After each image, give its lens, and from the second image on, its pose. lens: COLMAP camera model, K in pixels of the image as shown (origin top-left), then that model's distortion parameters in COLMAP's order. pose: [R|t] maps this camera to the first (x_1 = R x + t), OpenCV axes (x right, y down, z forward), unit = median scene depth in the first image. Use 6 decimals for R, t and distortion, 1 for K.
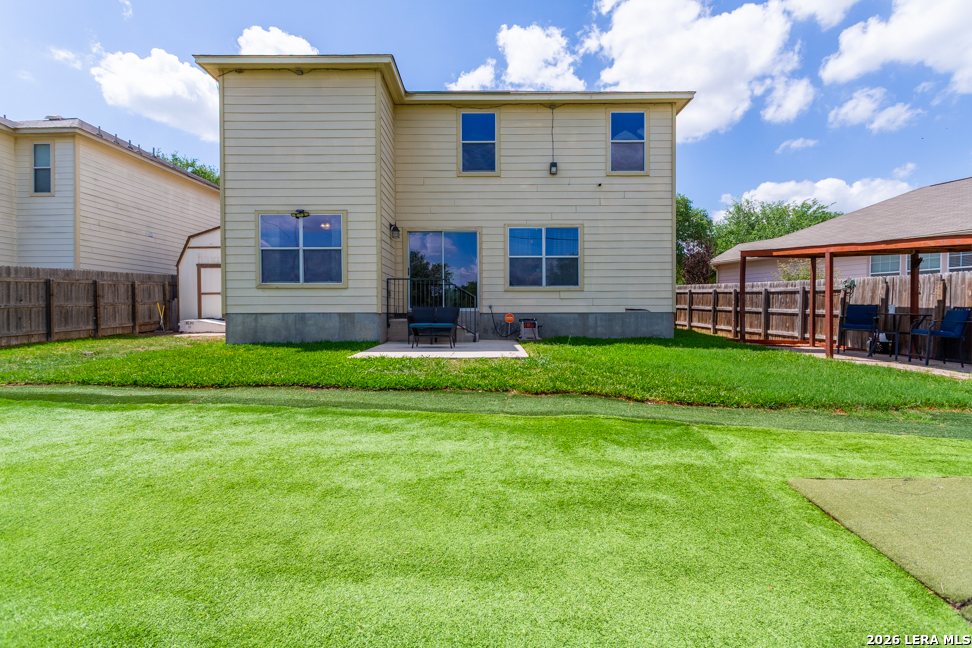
lens RADIAL K [[465.9, 0, 486.4], [0, 465.9, 323.1], [0, 0, 1]] dist [-0.000077, 0.000715]
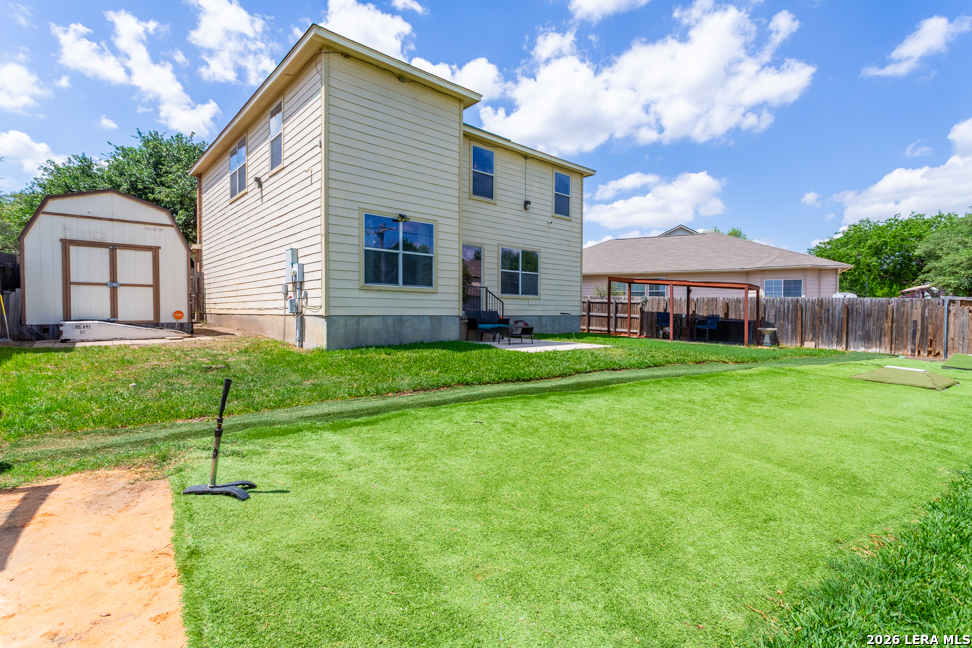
lens RADIAL K [[465.9, 0, 505.3], [0, 465.9, 321.8], [0, 0, 1]] dist [-0.000077, 0.000715]
pose [[0.728859, -0.004493, 0.684649, -0.796422], [0.003201, 0.999990, 0.003155, -0.008724], [-0.684657, -0.000108, 0.728866, 0.087238]]
